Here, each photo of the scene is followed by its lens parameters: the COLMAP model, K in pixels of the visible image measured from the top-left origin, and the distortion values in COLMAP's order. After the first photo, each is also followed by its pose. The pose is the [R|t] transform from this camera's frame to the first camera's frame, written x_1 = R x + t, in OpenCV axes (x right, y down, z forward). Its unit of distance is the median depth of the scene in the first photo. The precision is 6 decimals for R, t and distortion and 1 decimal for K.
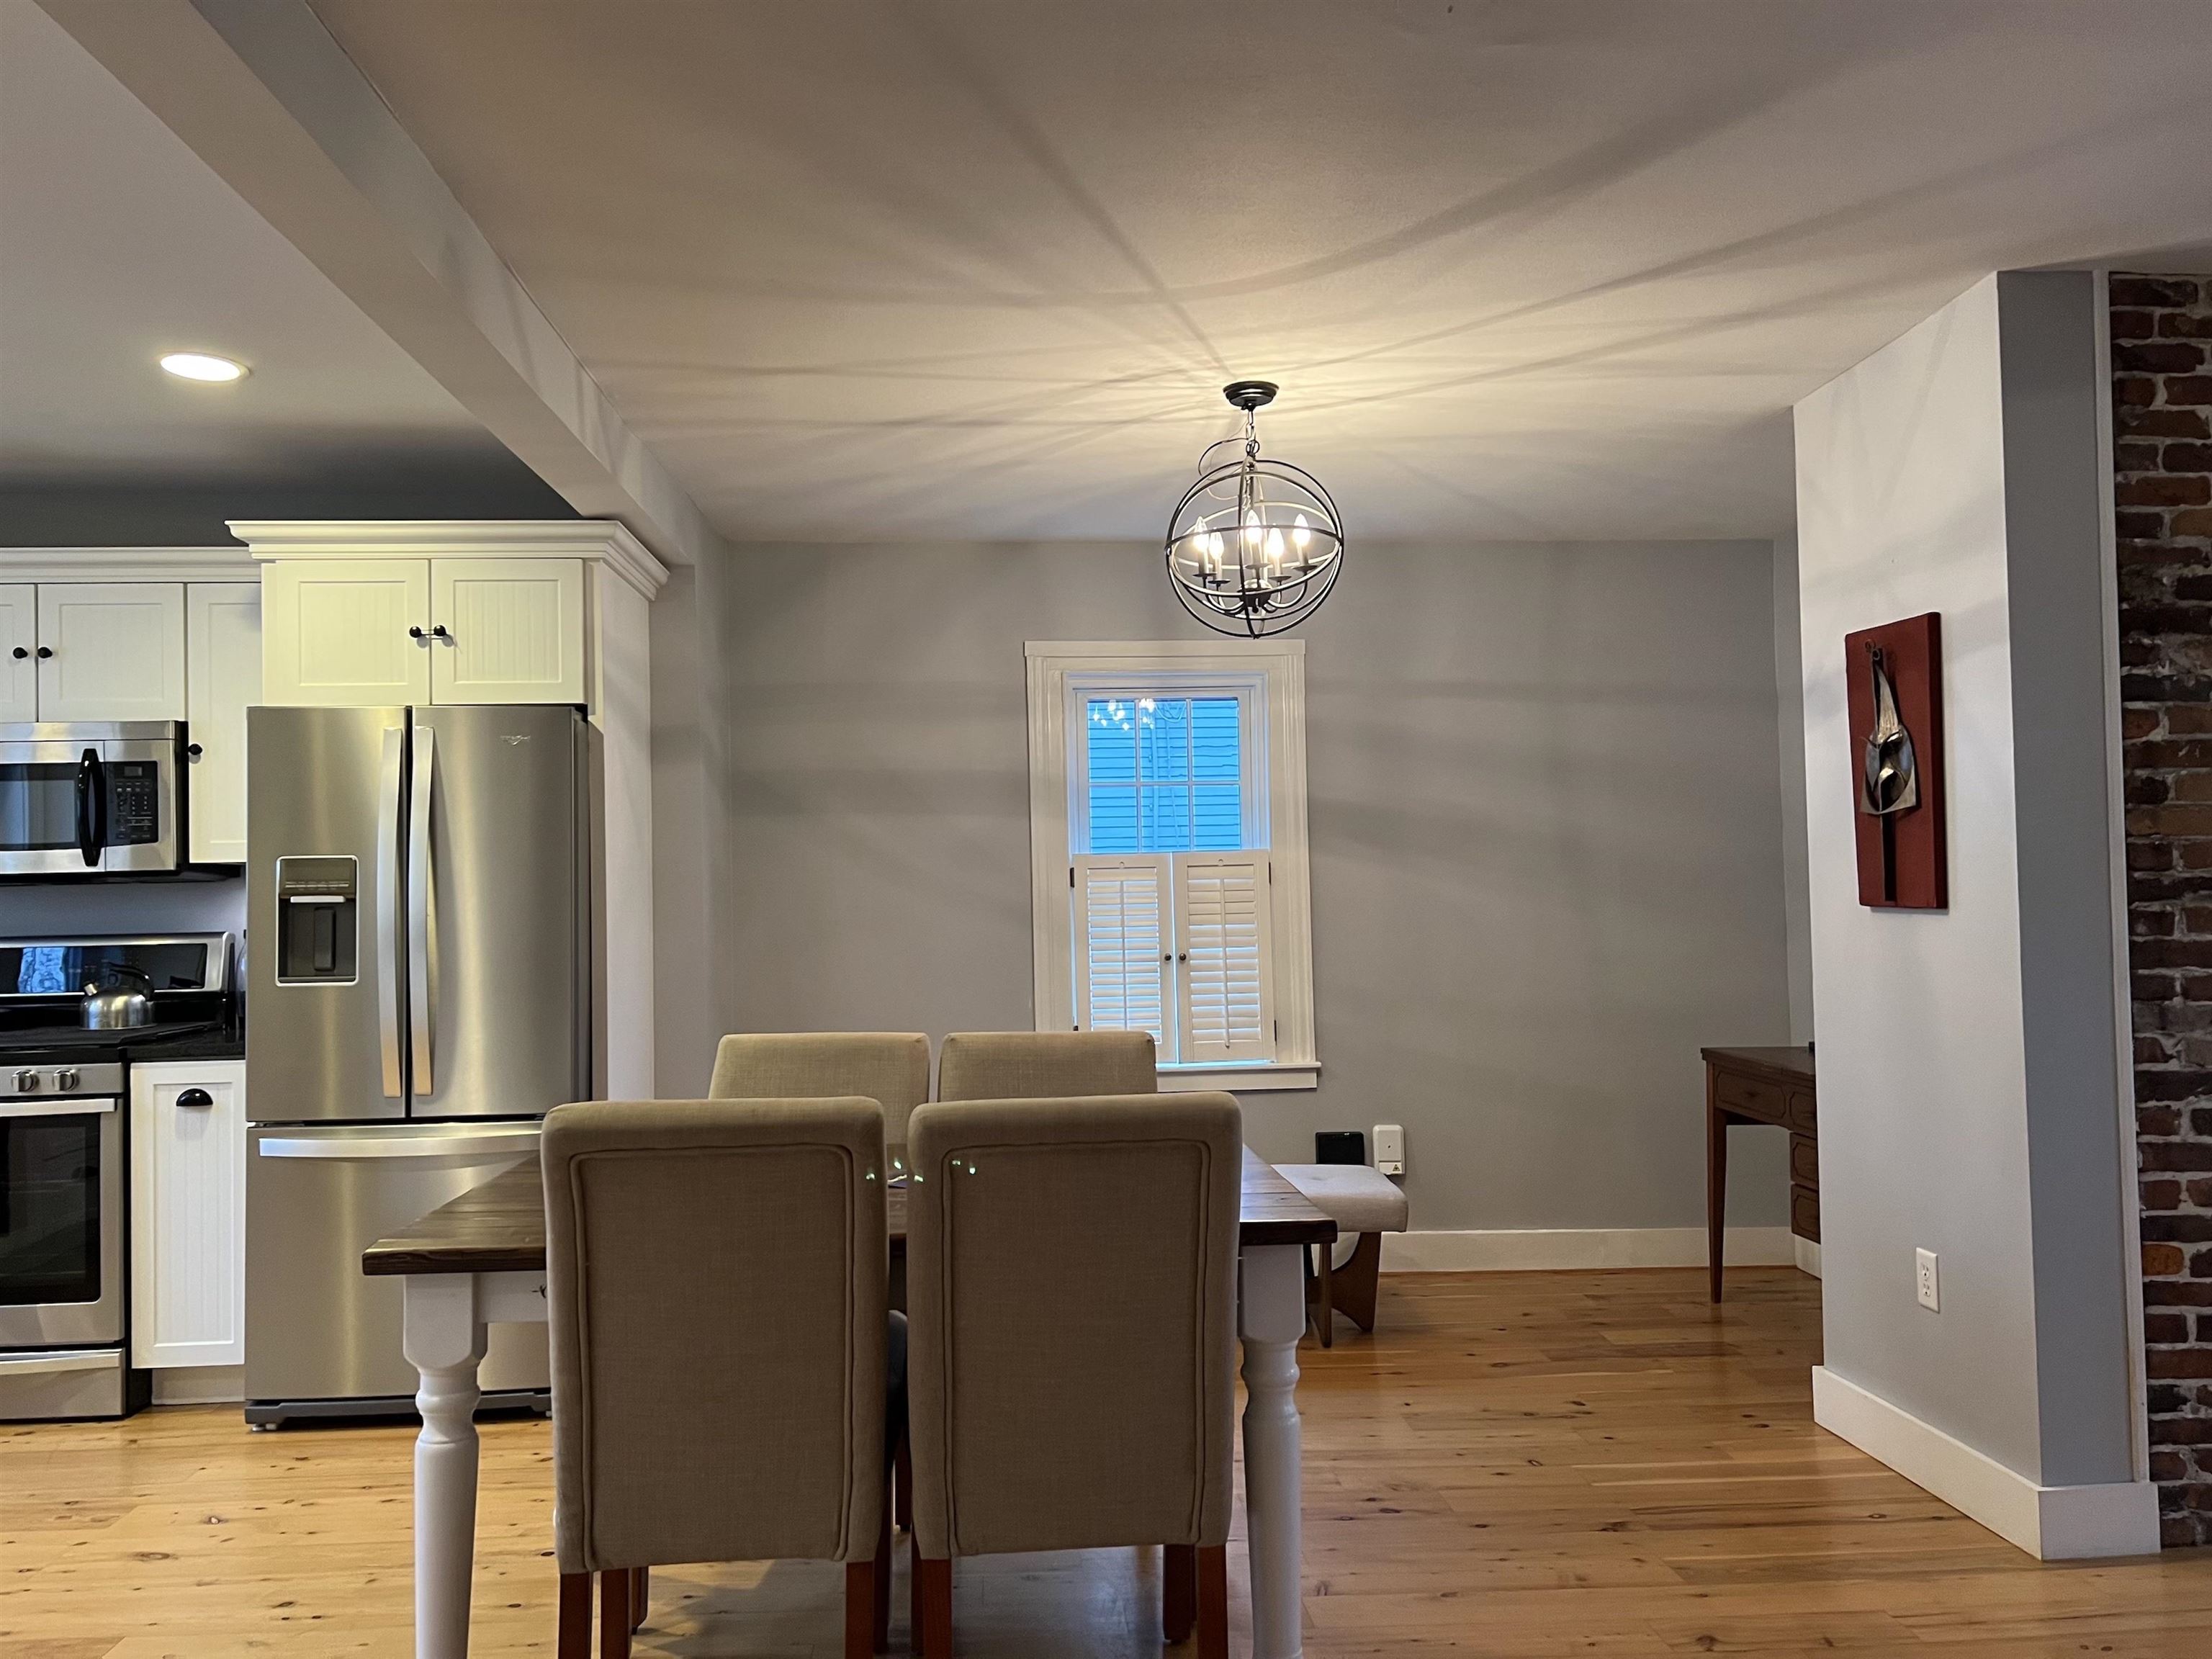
lens RADIAL K [[1653.1, 0, 1101.8], [0, 1653.1, 847.2], [0, 0, 1]] dist [0.077417, -0.088057]
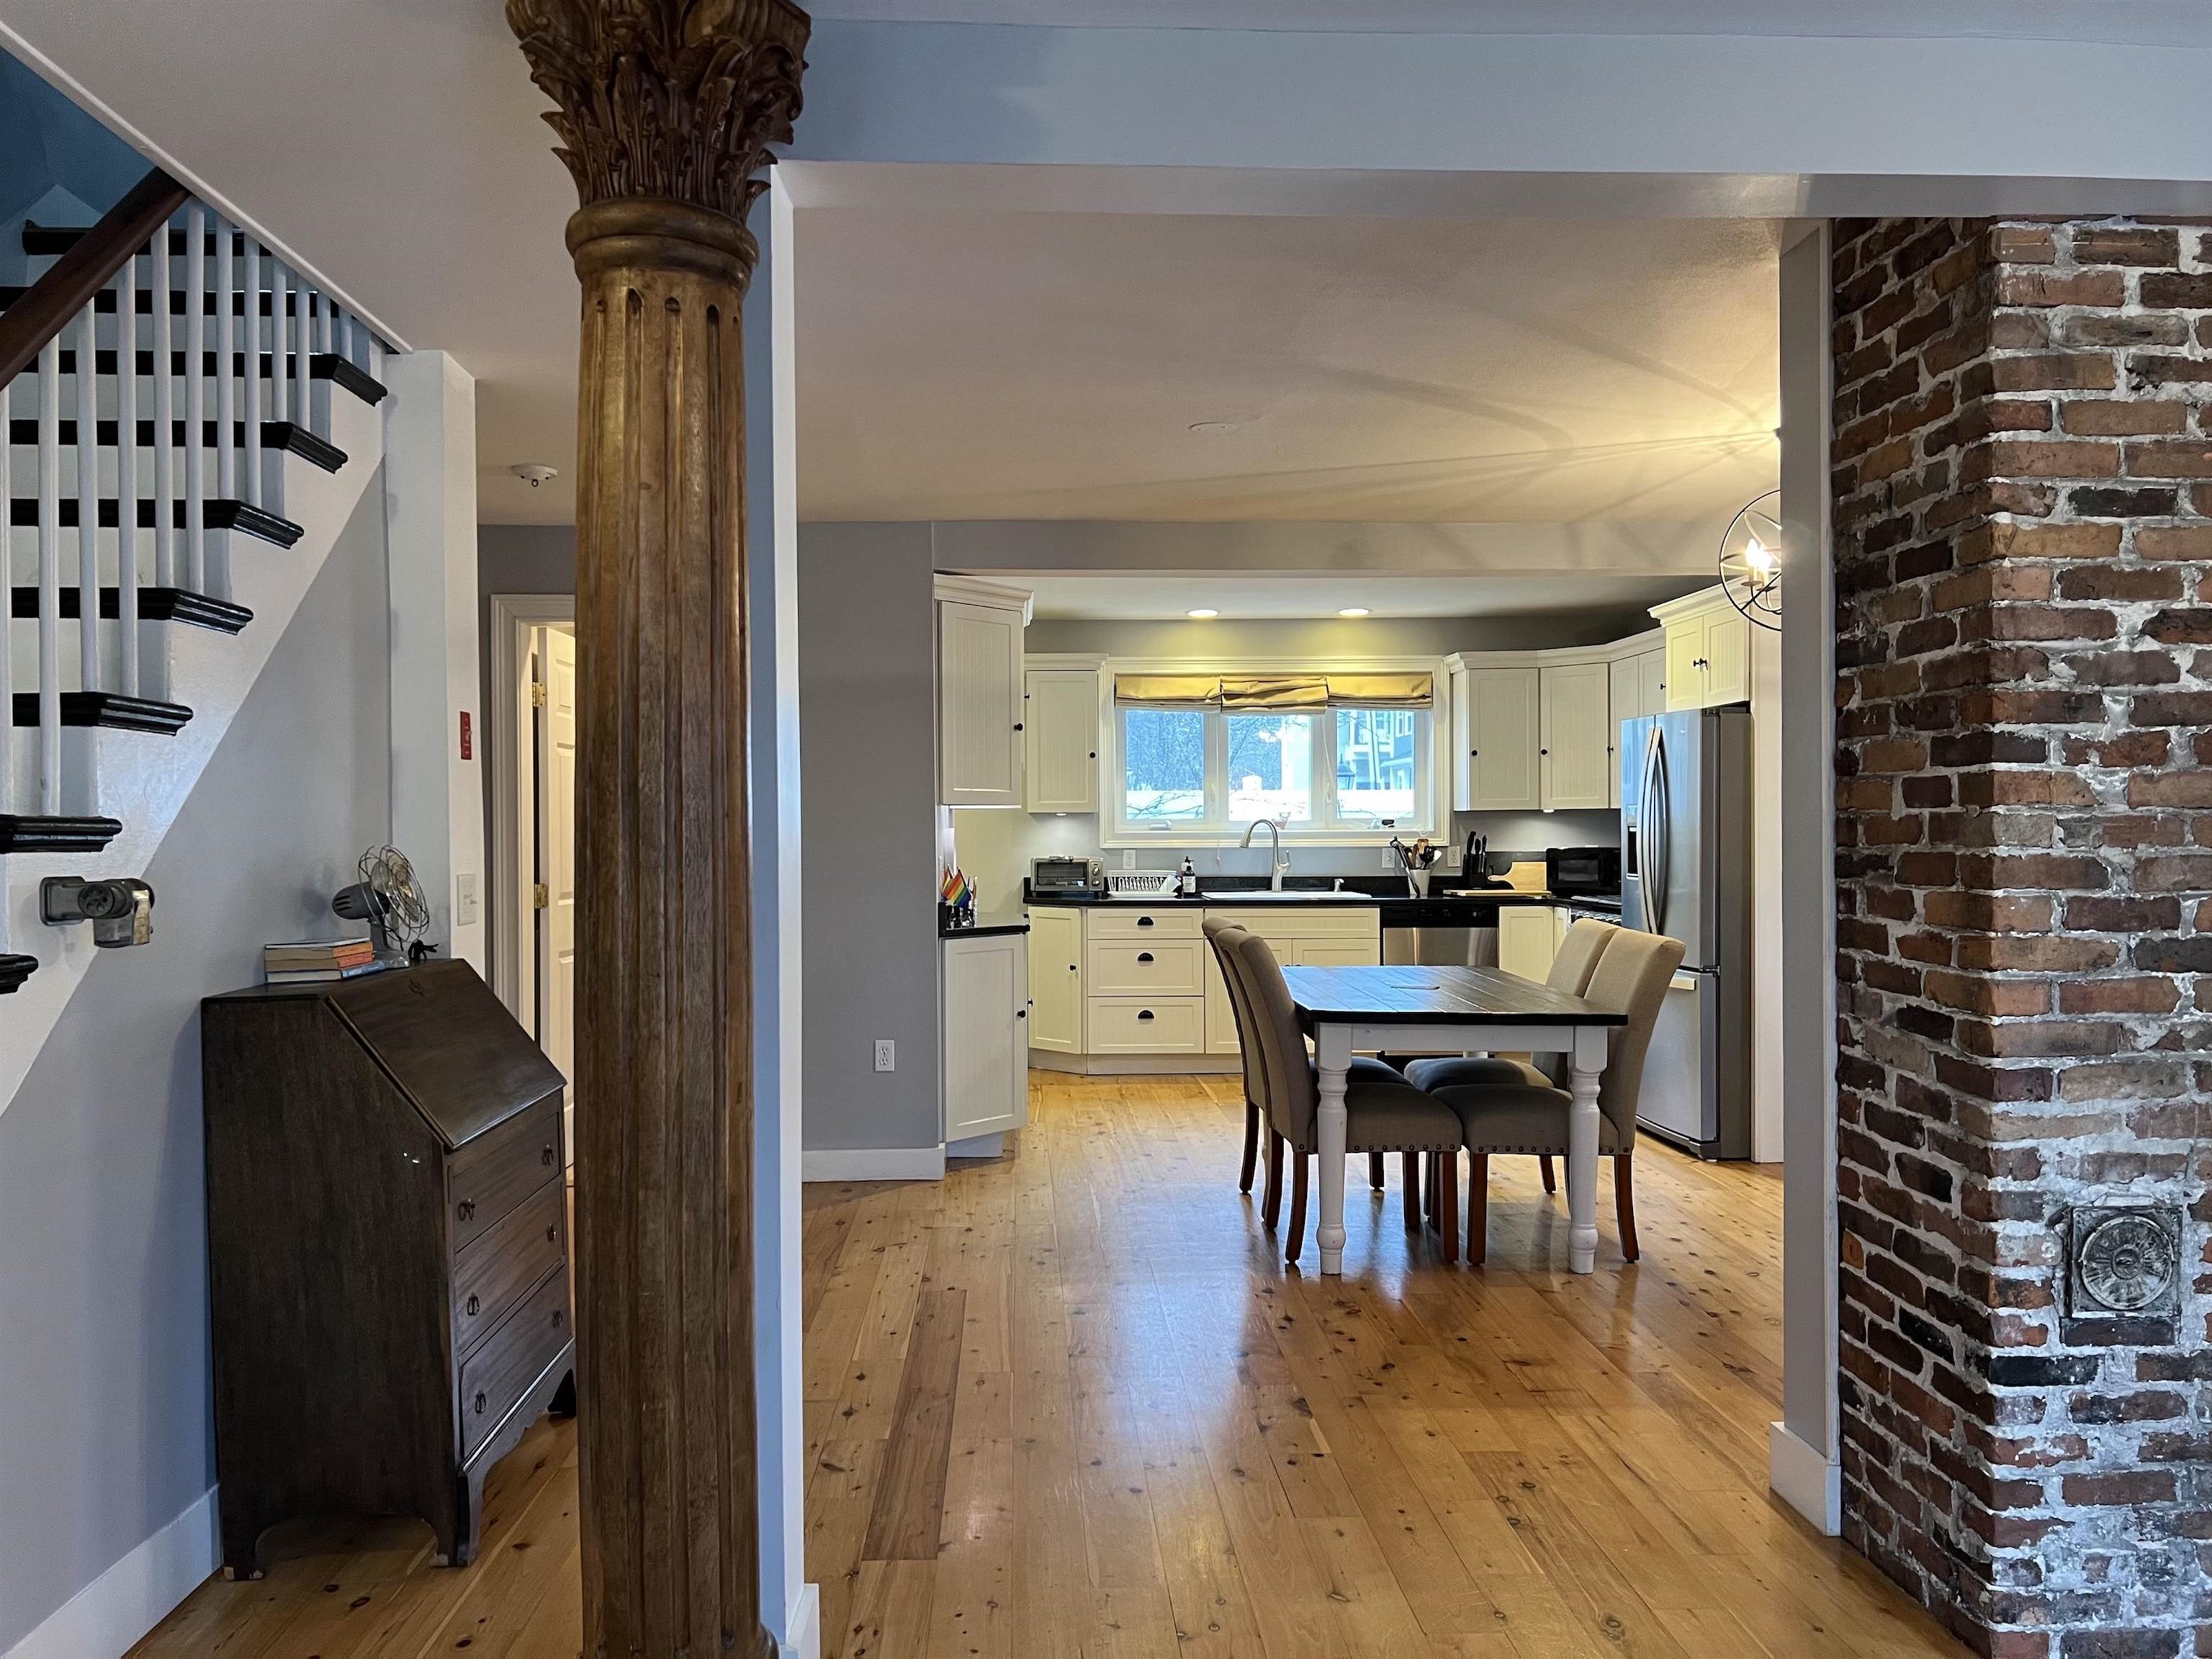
lens RADIAL K [[1653.1, 0, 1097.3], [0, 1653.1, 847.5], [0, 0, 1]] dist [0.077417, -0.088057]
pose [[-0.019879, 0.031180, -0.999316, 1.278920], [0.037509, 0.998833, 0.030418, -0.024289], [0.999099, -0.036879, -0.021025, 0.480130]]
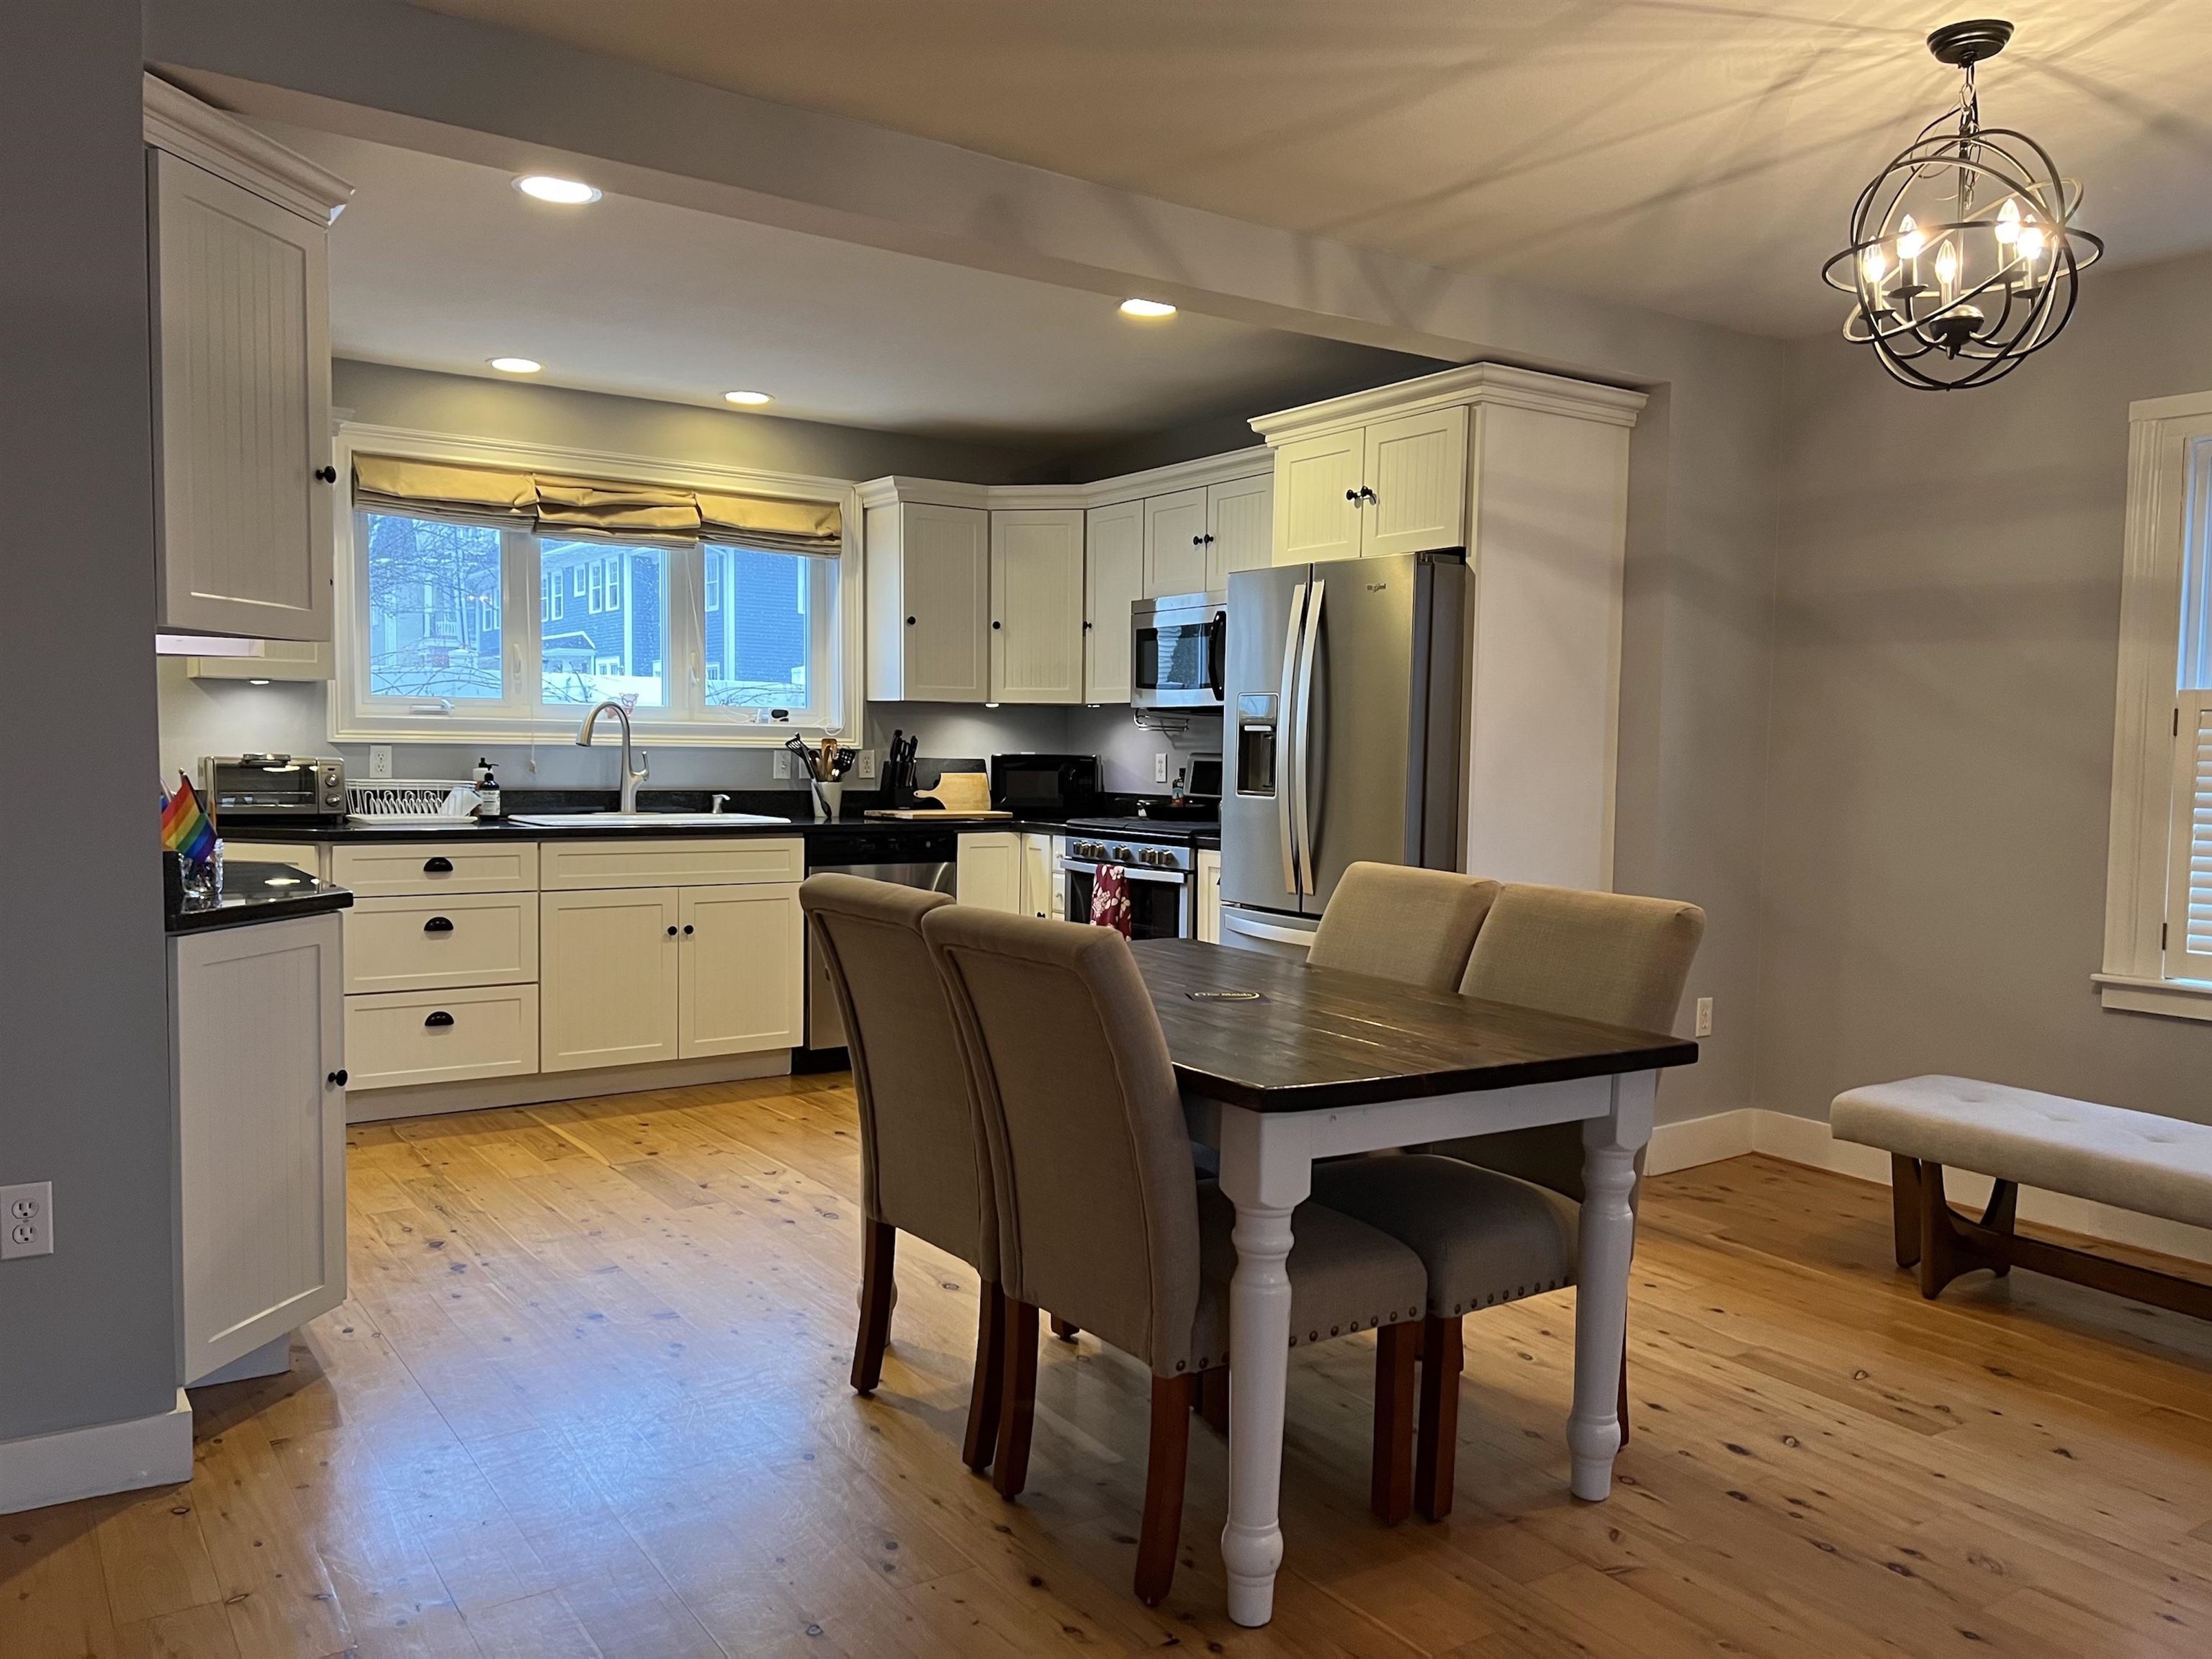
lens RADIAL K [[1653.1, 0, 1104.7], [0, 1653.1, 849.7], [0, 0, 1]] dist [0.077417, -0.088057]
pose [[0.509155, 0.082057, -0.856754, 0.525723], [0.002550, 0.995297, 0.096842, 0.002124], [0.860671, -0.051492, 0.506551, 0.283772]]
